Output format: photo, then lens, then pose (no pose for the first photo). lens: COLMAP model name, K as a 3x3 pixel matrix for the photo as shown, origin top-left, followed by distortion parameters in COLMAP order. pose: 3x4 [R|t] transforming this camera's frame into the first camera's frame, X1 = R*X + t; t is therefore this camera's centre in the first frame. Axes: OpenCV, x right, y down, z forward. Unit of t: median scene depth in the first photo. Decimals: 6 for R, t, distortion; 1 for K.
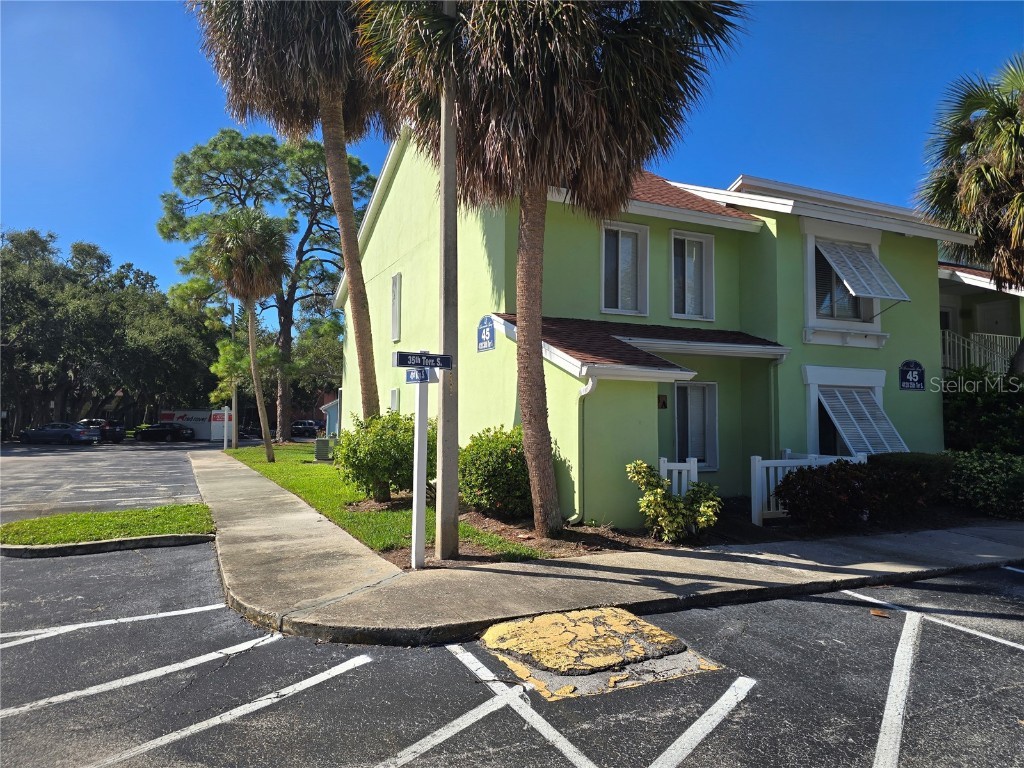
lens RADIAL K [[689.8, 0, 518.7], [0, 689.8, 376.0], [0, 0, 1]] dist [0.052565, -0.045486]
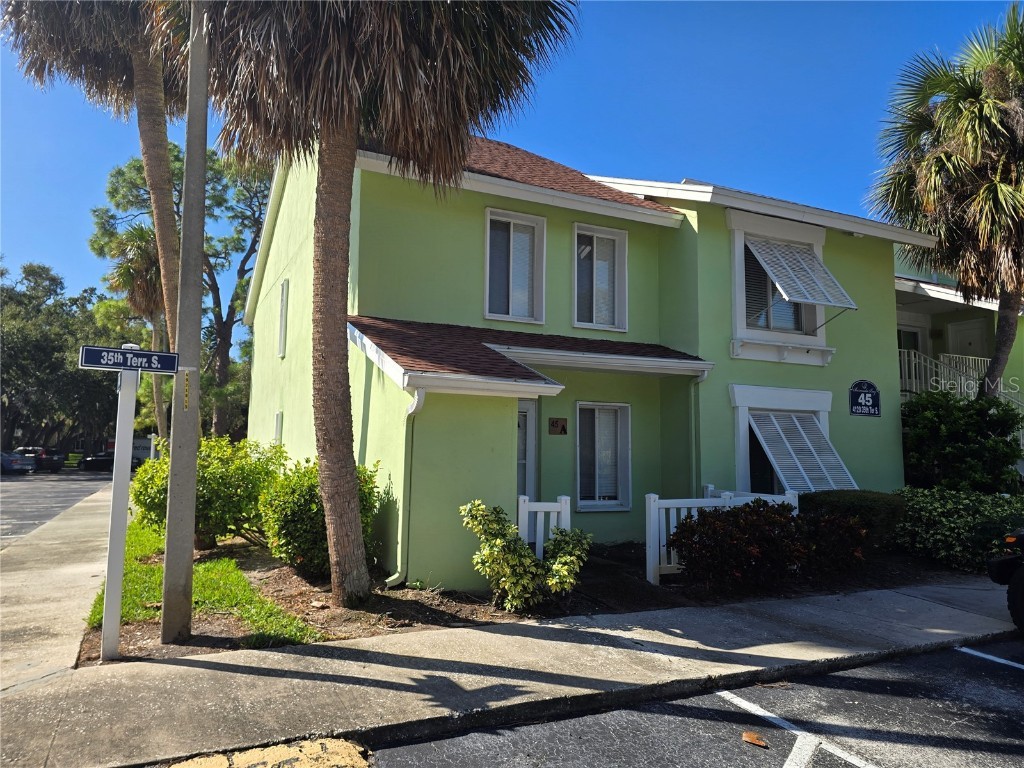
lens RADIAL K [[689.8, 0, 512.9], [0, 689.8, 381.8], [0, 0, 1]] dist [0.052565, -0.045486]
pose [[0.999974, 0.006033, 0.004063, 0.156458], [-0.005879, 0.999306, -0.036796, 0.014937], [-0.004282, 0.036771, 0.999315, 0.181039]]
